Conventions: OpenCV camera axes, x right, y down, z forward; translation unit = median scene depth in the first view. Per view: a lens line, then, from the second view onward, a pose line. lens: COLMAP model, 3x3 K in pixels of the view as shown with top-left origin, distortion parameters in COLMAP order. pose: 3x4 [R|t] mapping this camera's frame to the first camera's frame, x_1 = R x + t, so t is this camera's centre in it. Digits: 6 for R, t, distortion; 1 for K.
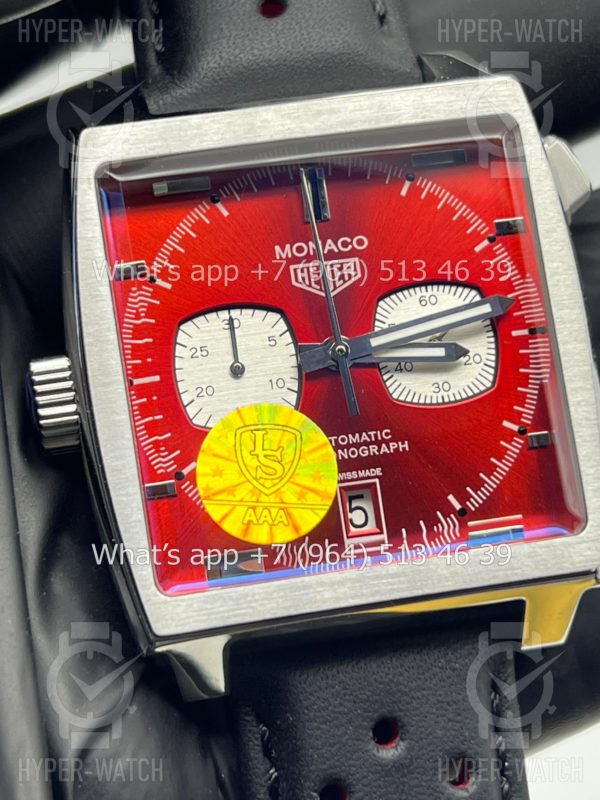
lens RADIAL K [[1793.5, 0, 300.0], [0, 1793.5, 400.0], [0, 0, 1]] dist [0.293825, 0.280606]
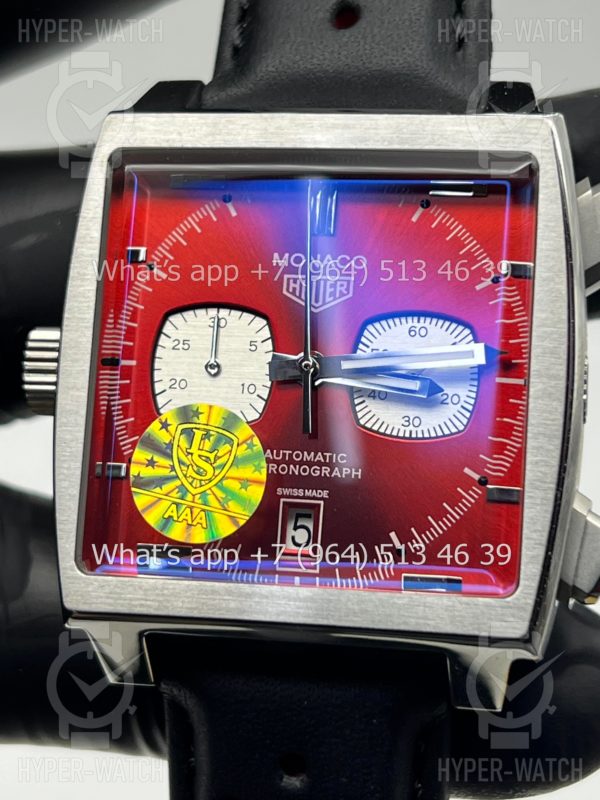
lens RADIAL K [[1793.5, 0, 300.0], [0, 1793.5, 400.0], [0, 0, 1]] dist [0.293825, 0.280606]
pose [[0.929801, 0.171034, -0.325910, 0.340183], [-0.172736, 0.984677, 0.023942, -0.031753], [0.325011, 0.034035, 0.945098, 0.064643]]
